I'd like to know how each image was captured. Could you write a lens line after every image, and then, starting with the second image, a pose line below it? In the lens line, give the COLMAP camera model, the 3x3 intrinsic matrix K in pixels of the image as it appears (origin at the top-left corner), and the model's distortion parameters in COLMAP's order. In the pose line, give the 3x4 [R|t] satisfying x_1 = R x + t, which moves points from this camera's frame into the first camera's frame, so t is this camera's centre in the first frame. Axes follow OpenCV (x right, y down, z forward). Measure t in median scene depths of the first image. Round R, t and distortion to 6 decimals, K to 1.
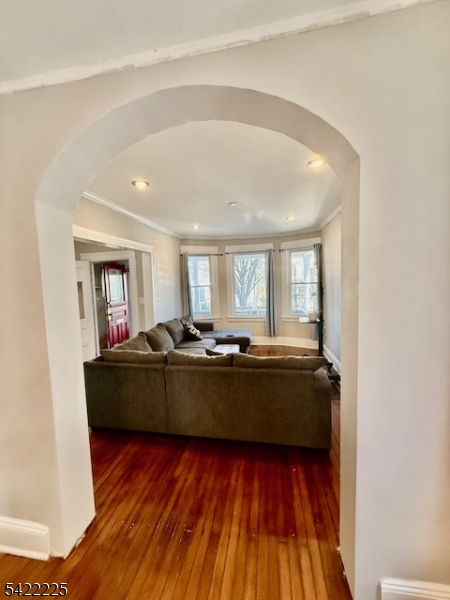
lens RADIAL K [[234.4, 0, 224.9], [0, 234.4, 298.7], [0, 0, 1]] dist [0.001196, -0.000110]
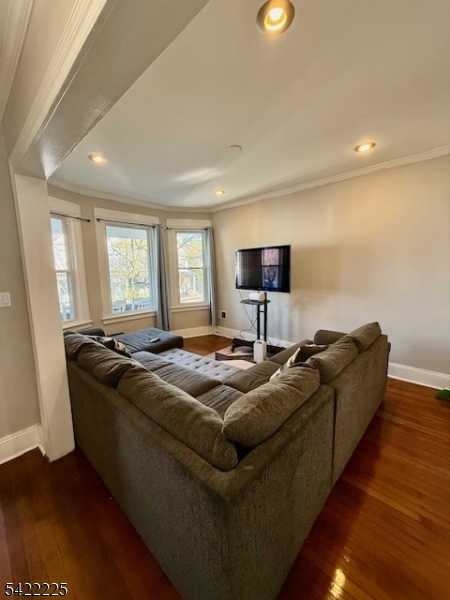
lens RADIAL K [[234.4, 0, 225.2], [0, 234.4, 298.7], [0, 0, 1]] dist [0.001196, -0.000110]
pose [[0.544802, -0.088001, 0.833935, -0.437247], [0.068493, 0.995825, 0.060339, 0.008369], [-0.835763, 0.024246, 0.548555, 0.447693]]
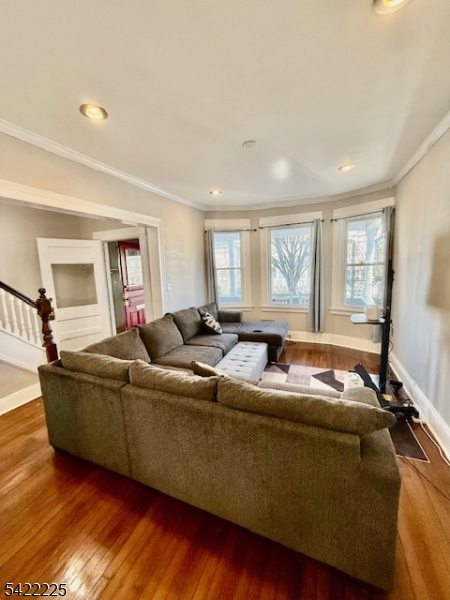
lens RADIAL K [[234.4, 0, 225.1], [0, 234.4, 297.8], [0, 0, 1]] dist [0.001196, -0.000110]
pose [[0.975247, 0.027117, -0.219449, 0.087106], [-0.011554, 0.997345, 0.071893, -0.009657], [0.220816, -0.067577, 0.972972, 0.209181]]
